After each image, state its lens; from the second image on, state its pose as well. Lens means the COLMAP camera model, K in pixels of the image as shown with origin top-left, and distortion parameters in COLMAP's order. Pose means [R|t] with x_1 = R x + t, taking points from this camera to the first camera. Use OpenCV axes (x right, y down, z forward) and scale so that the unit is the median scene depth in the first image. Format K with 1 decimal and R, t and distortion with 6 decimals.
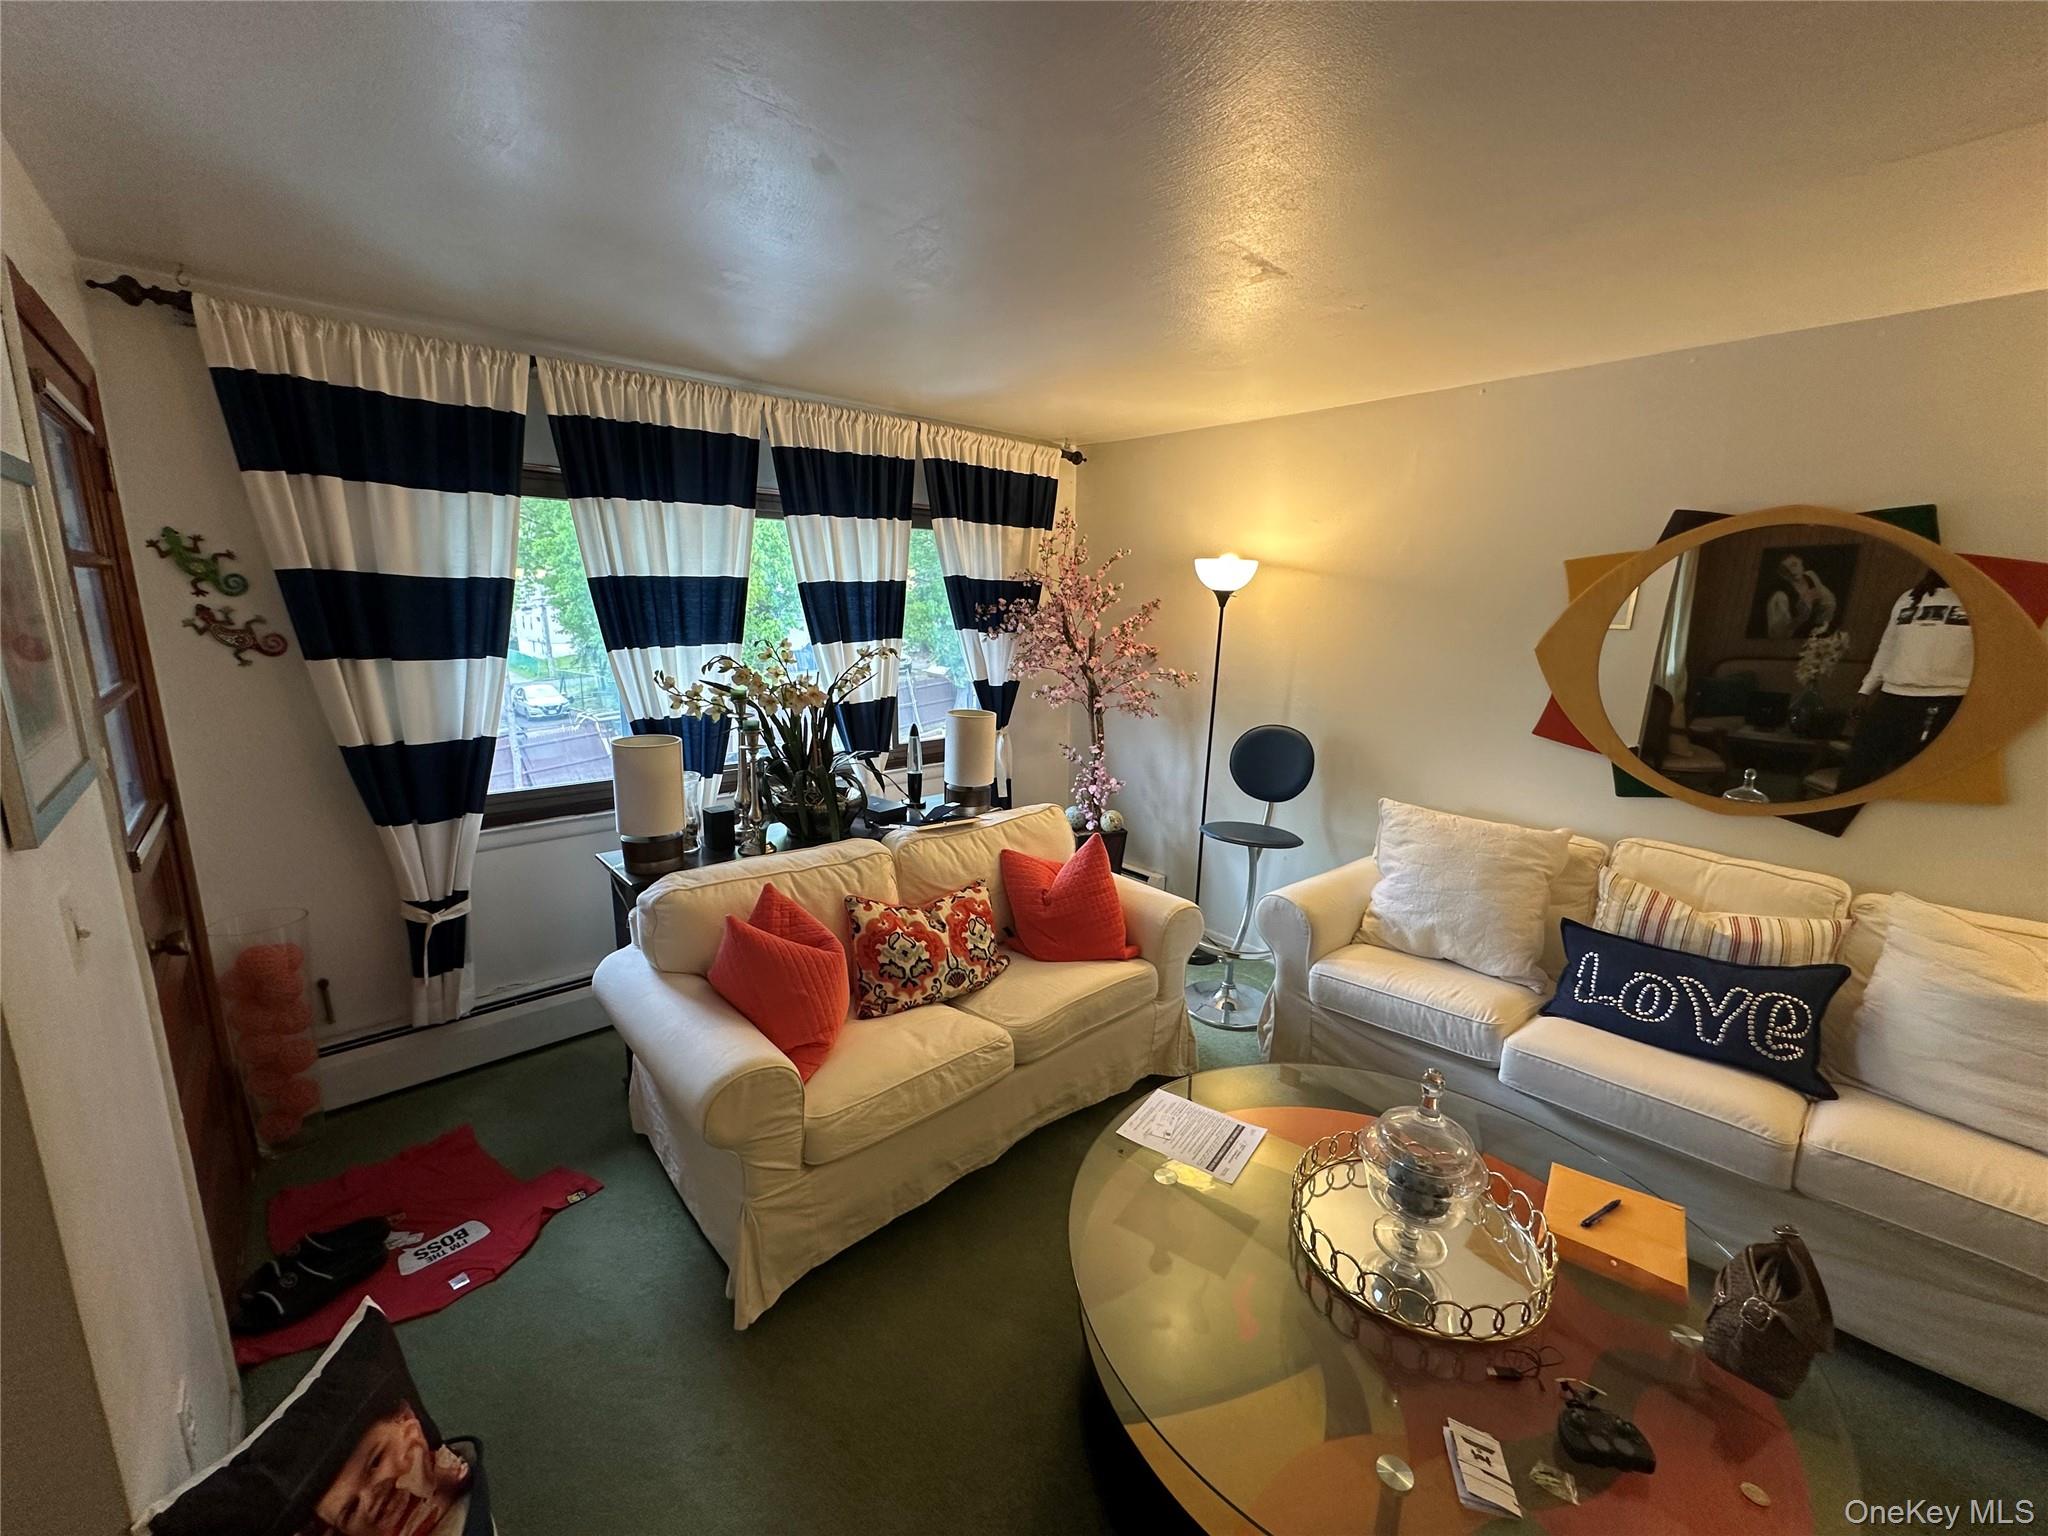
lens RADIAL K [[815.0, 0, 1024.0], [0, 815.0, 768.0], [0, 0, 1]] dist [-0.002129, 0.000078]
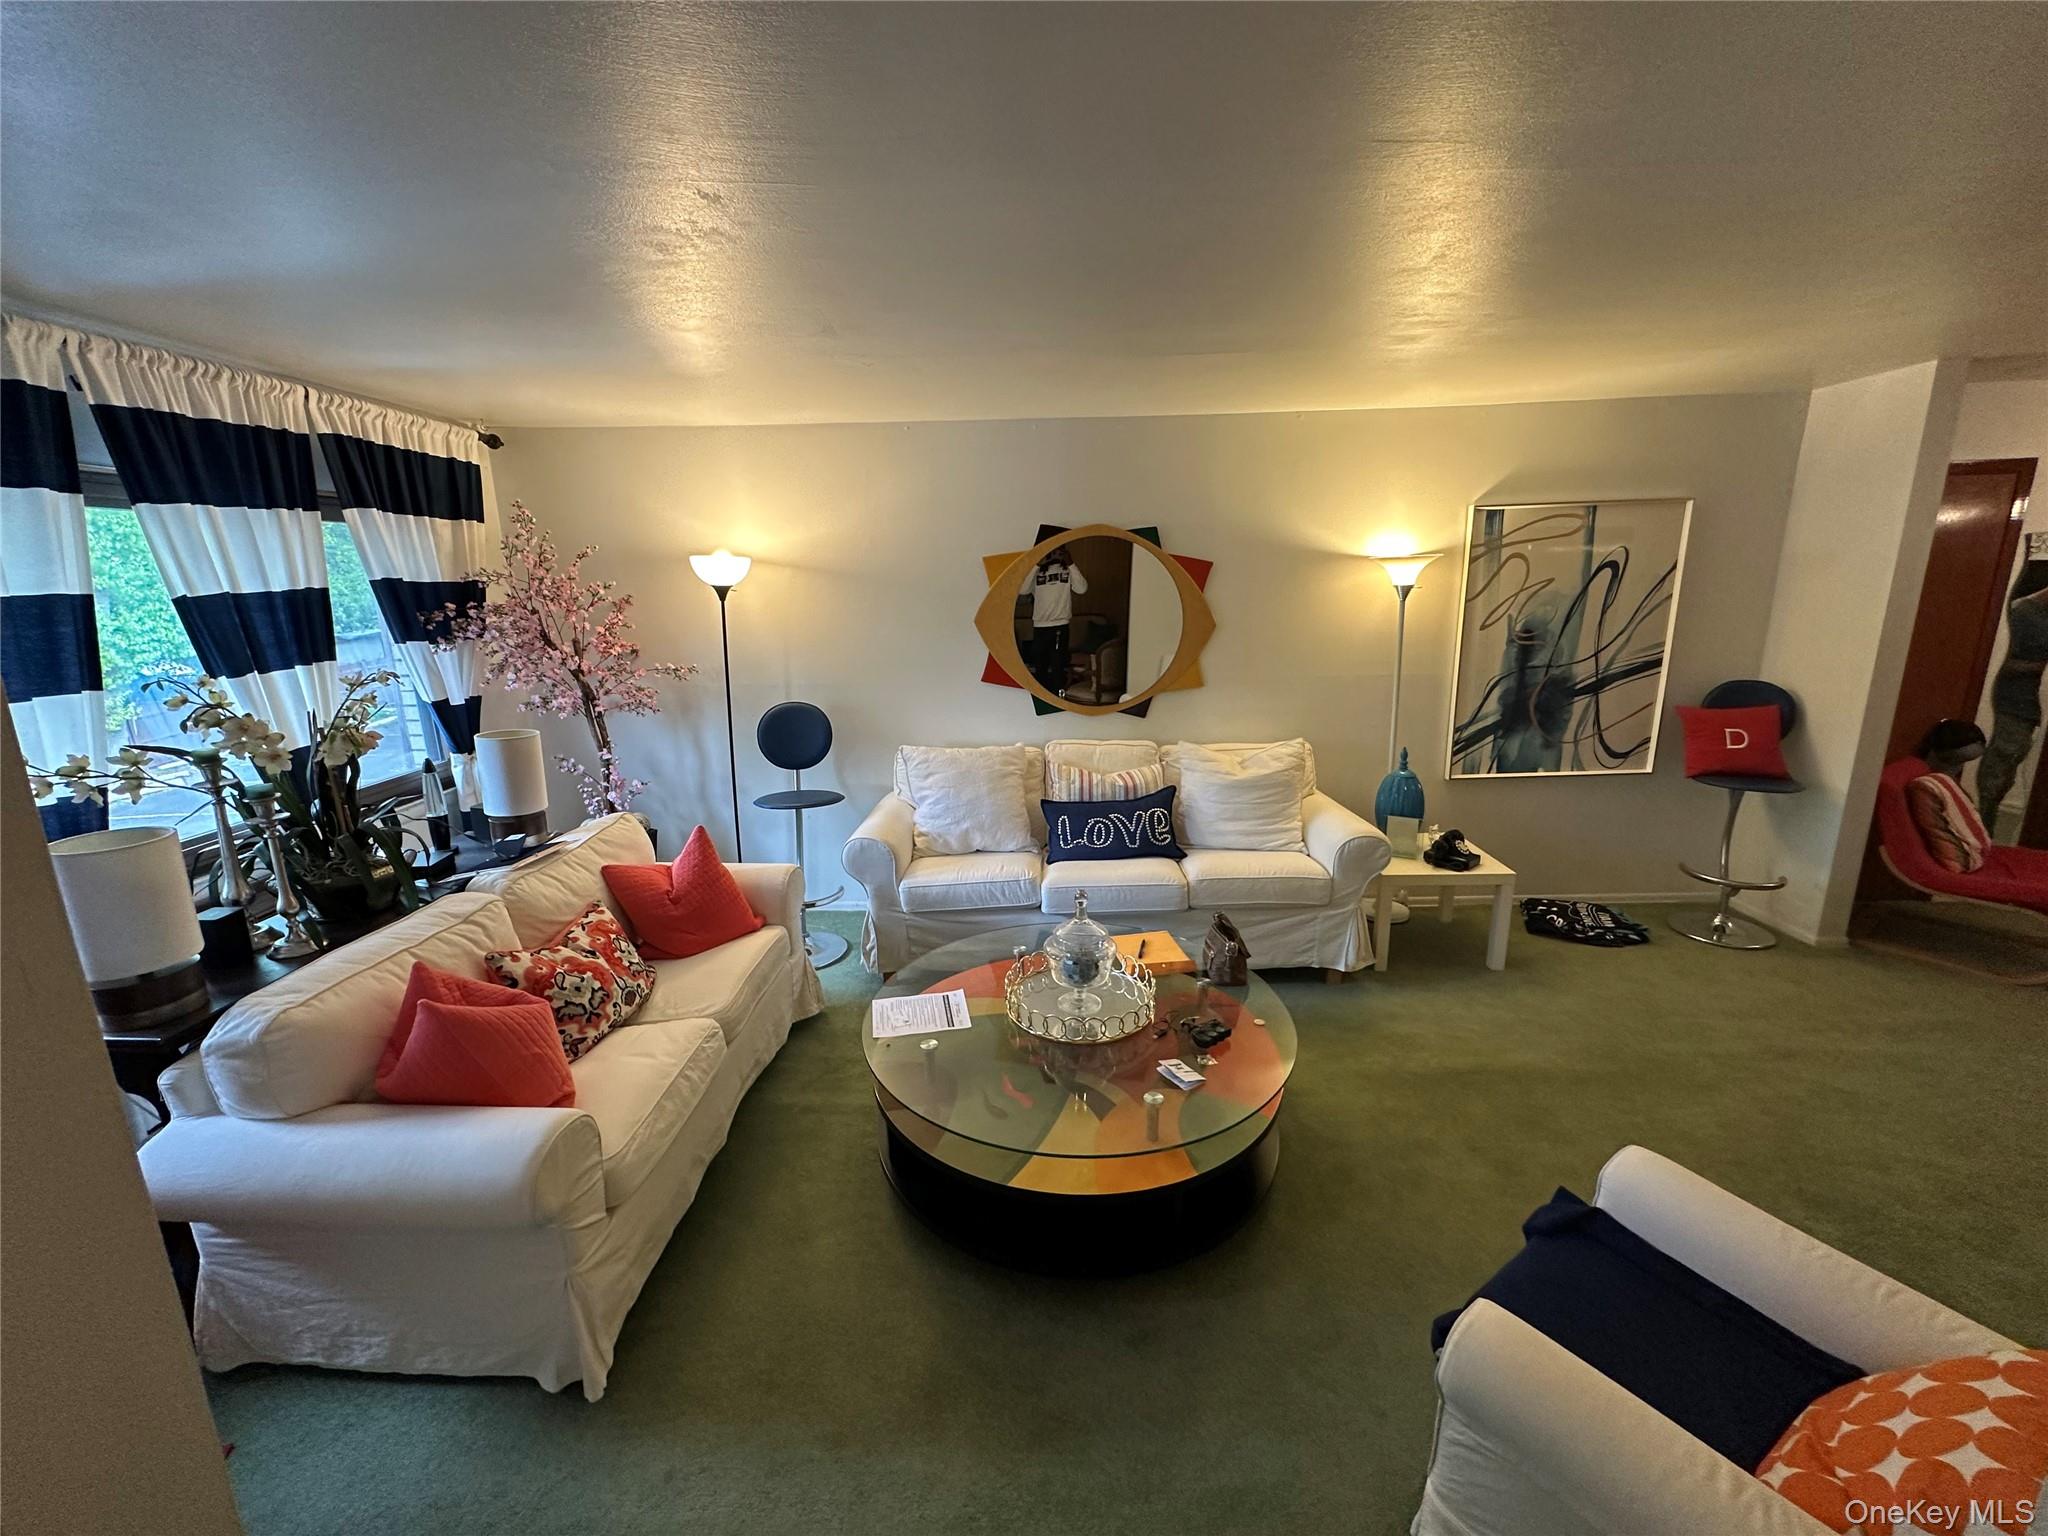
lens RADIAL K [[815.0, 0, 1024.0], [0, 815.0, 768.0], [0, 0, 1]] dist [-0.002129, 0.000078]
pose [[0.690459, -0.193271, 0.697074, -0.342399], [0.175085, 0.979645, 0.098192, -0.021869], [-0.701862, 0.054250, 0.710244, -0.038506]]
